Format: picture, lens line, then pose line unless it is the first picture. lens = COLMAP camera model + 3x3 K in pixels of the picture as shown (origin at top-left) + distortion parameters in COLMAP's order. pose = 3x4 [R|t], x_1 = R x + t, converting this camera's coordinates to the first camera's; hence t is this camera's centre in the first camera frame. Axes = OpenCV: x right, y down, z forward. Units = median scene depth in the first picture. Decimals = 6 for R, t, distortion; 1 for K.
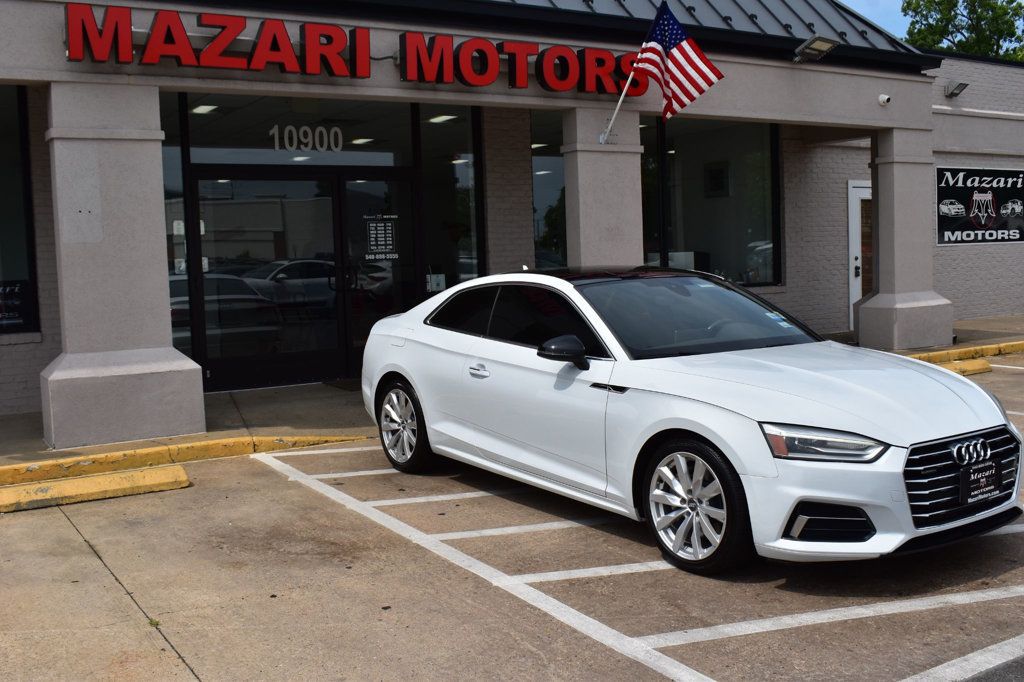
lens RADIAL K [[1049.1, 0, 512.0], [0, 1049.1, 341.0], [0, 0, 1]] dist [-0.070776, -0.000629]
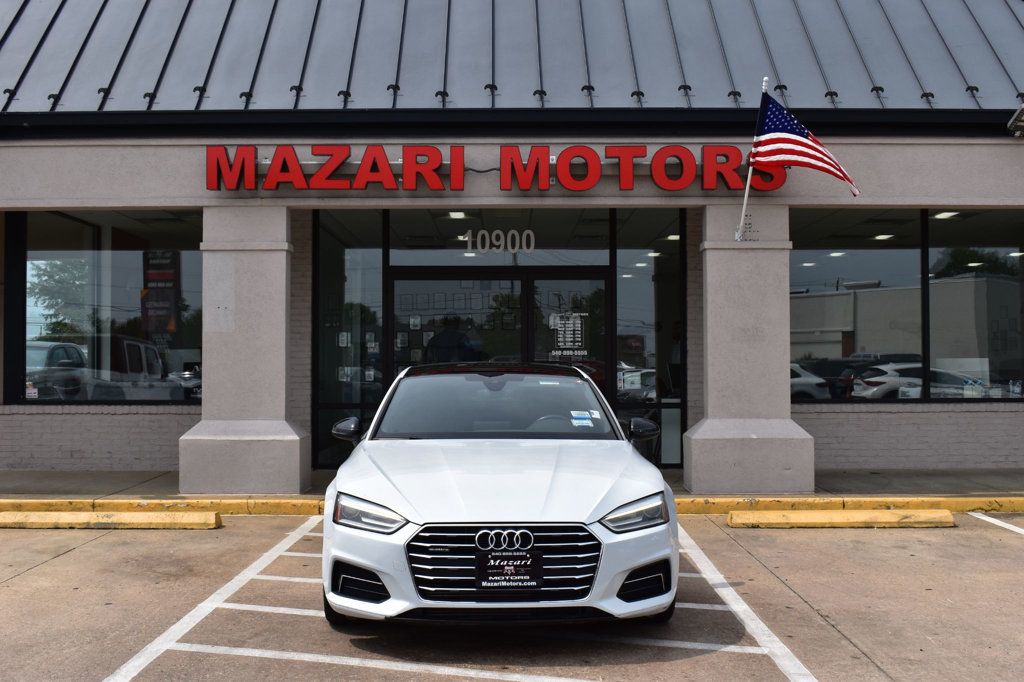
lens RADIAL K [[1187.7, 0, 512.0], [0, 1187.7, 341.0], [0, 0, 1]] dist [-0.057104, -0.013379]
pose [[0.846228, 0.020361, -0.532432, 0.666845], [-0.069957, 0.994865, -0.073141, -0.004276], [0.528209, 0.099141, 0.843307, -0.022798]]
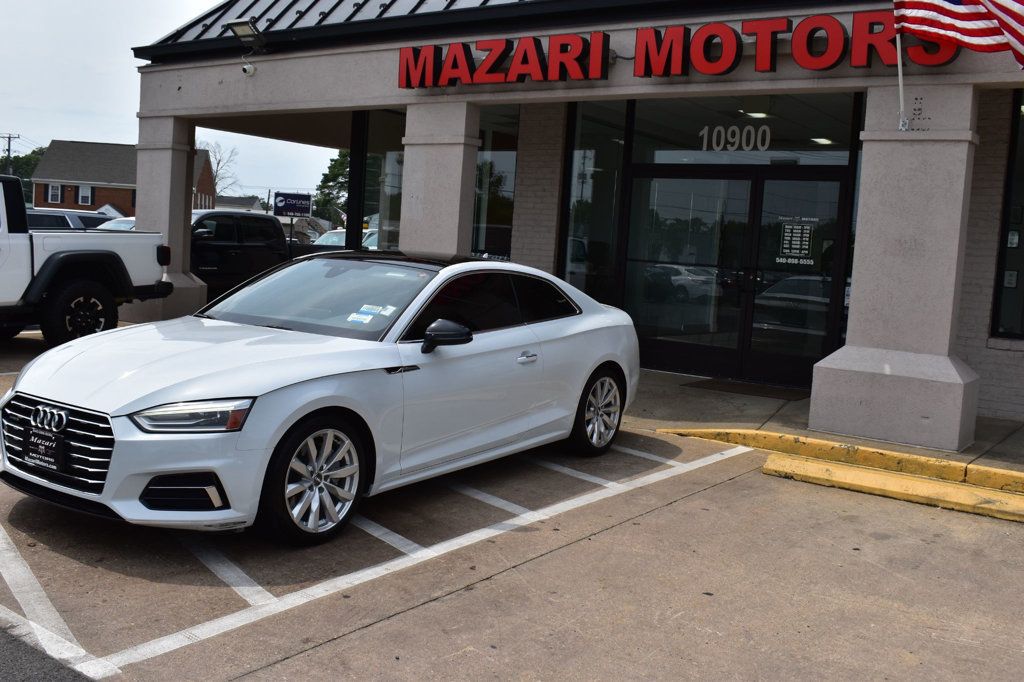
lens RADIAL K [[1023.3, 0, 512.0], [0, 1023.3, 341.0], [0, 0, 1]] dist [-0.065021, -0.001852]
pose [[0.372113, 0.140062, -0.917559, 0.933337], [-0.151535, 0.984453, 0.088818, -0.078421], [0.915734, 0.105992, 0.387552, 0.626061]]
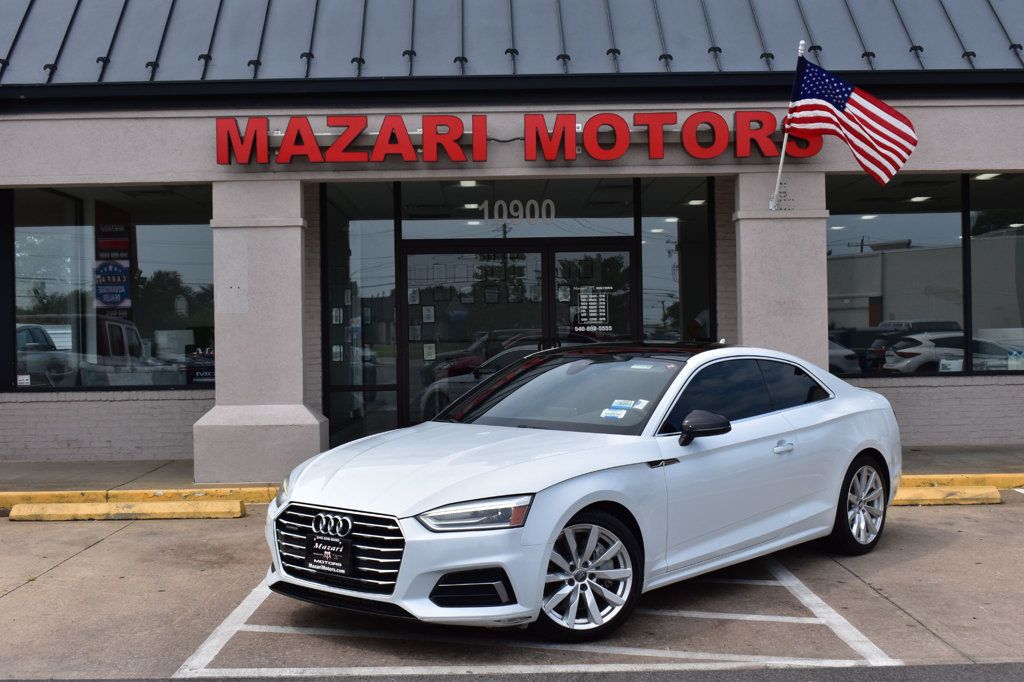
lens RADIAL K [[1332.3, 0, 512.0], [0, 1332.3, 341.0], [0, 0, 1]] dist [-0.041578, -0.027193]
pose [[0.852542, 0.019445, -0.522296, 0.684035], [-0.054569, 0.997158, -0.051948, -0.000690], [0.519802, 0.072789, 0.851180, -0.144336]]
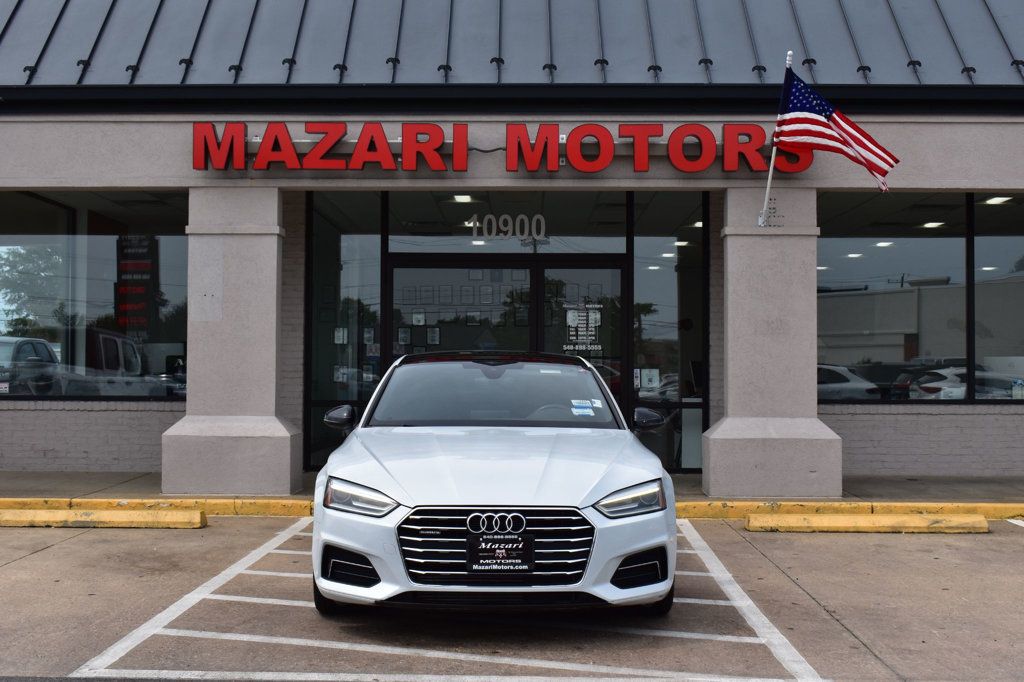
lens RADIAL K [[1351.0, 0, 512.0], [0, 1351.0, 341.0], [0, 0, 1]] dist [-0.033723, -0.040070]
pose [[0.837760, 0.023611, -0.545527, 0.731193], [-0.076756, 0.994237, -0.074843, 0.015280], [0.540616, 0.104573, 0.834745, -0.090552]]
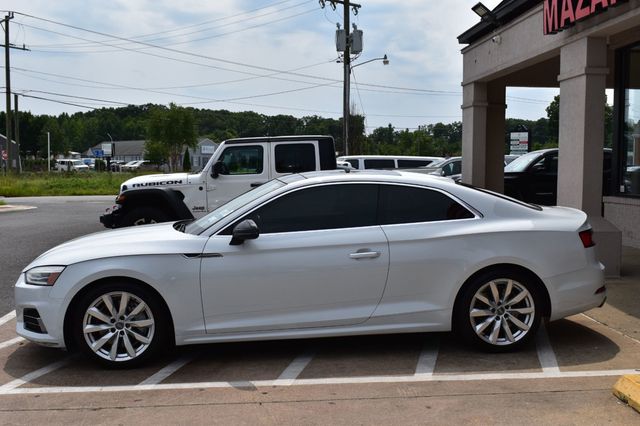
lens RADIAL K [[770.9, 0, 320.0], [0, 770.9, 213.0], [0, 0, 1]] dist [-0.059072, -0.002002]
pose [[-0.476993, 0.087996, -0.874491, 0.836188], [-0.058995, 0.989526, 0.131750, -0.126739], [0.876925, 0.114435, -0.466806, 1.267399]]
